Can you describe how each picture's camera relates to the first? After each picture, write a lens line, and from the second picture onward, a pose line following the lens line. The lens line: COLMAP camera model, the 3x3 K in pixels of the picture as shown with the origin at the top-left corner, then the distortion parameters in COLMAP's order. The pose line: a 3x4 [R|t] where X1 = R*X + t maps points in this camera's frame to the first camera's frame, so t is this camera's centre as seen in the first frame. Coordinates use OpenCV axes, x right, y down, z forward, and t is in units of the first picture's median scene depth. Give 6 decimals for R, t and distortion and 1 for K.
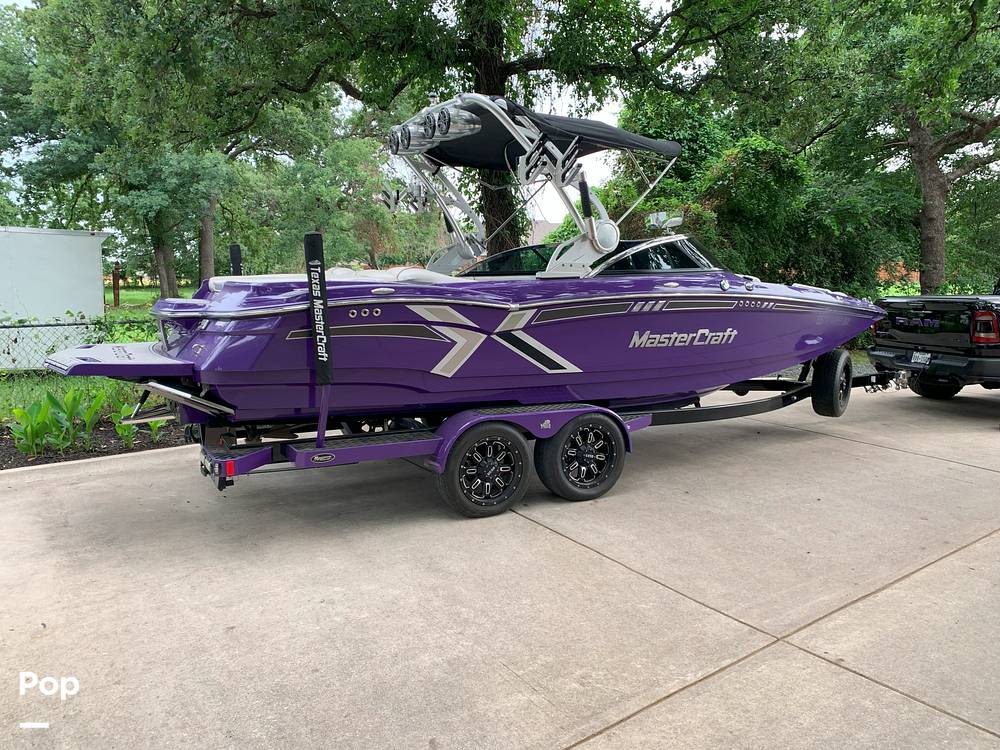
lens RADIAL K [[738.4, 0, 552.5], [0, 738.4, 374.7], [0, 0, 1]] dist [0.091409, -0.125221]
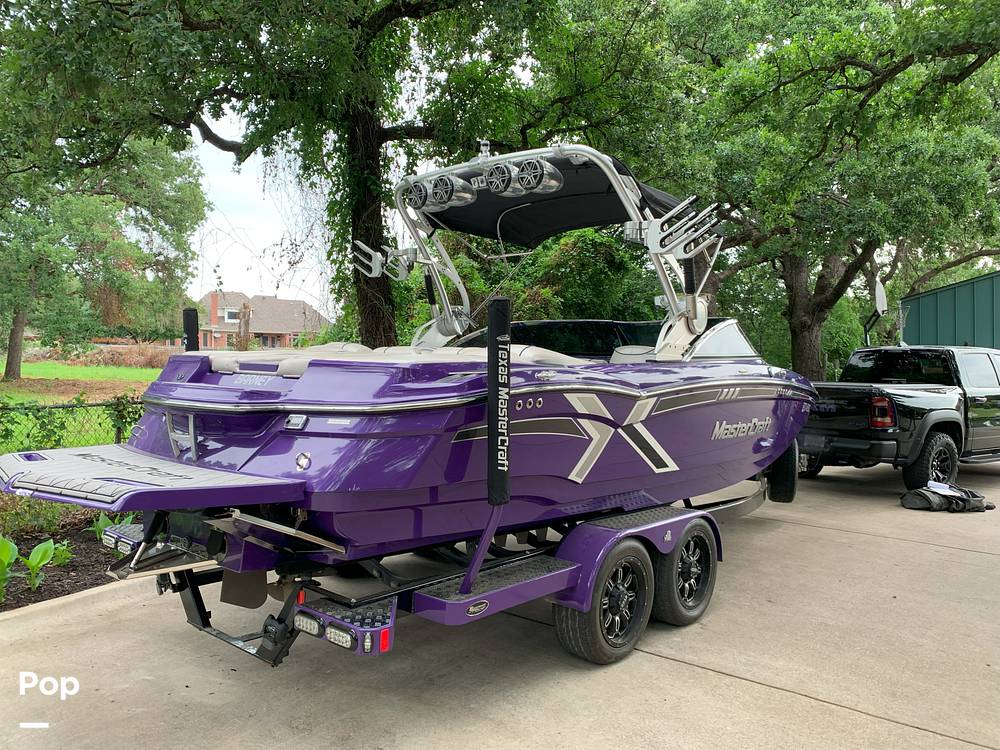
lens RADIAL K [[738.4, 0, 552.5], [0, 738.4, 374.7], [0, 0, 1]] dist [0.091409, -0.125221]
pose [[0.938122, 0.008972, 0.346189, -0.410248], [0.029493, 0.993963, -0.105681, -0.027521], [-0.345047, 0.109352, 0.932193, 0.241537]]
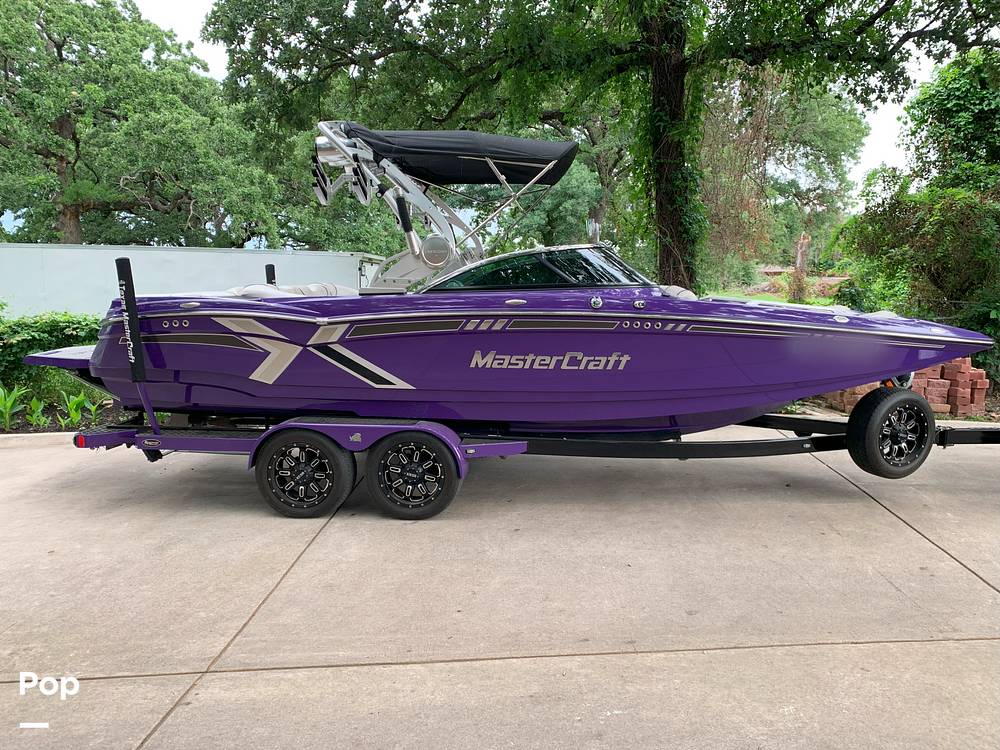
lens RADIAL K [[761.2, 0, 500.0], [0, 761.2, 375.0], [0, 0, 1]] dist [0.013804, 0.007468]
pose [[0.845326, 0.070058, -0.529637, 0.689137], [-0.069699, 0.997354, 0.020682, -0.052713], [0.529684, 0.019432, 0.847972, 0.210177]]
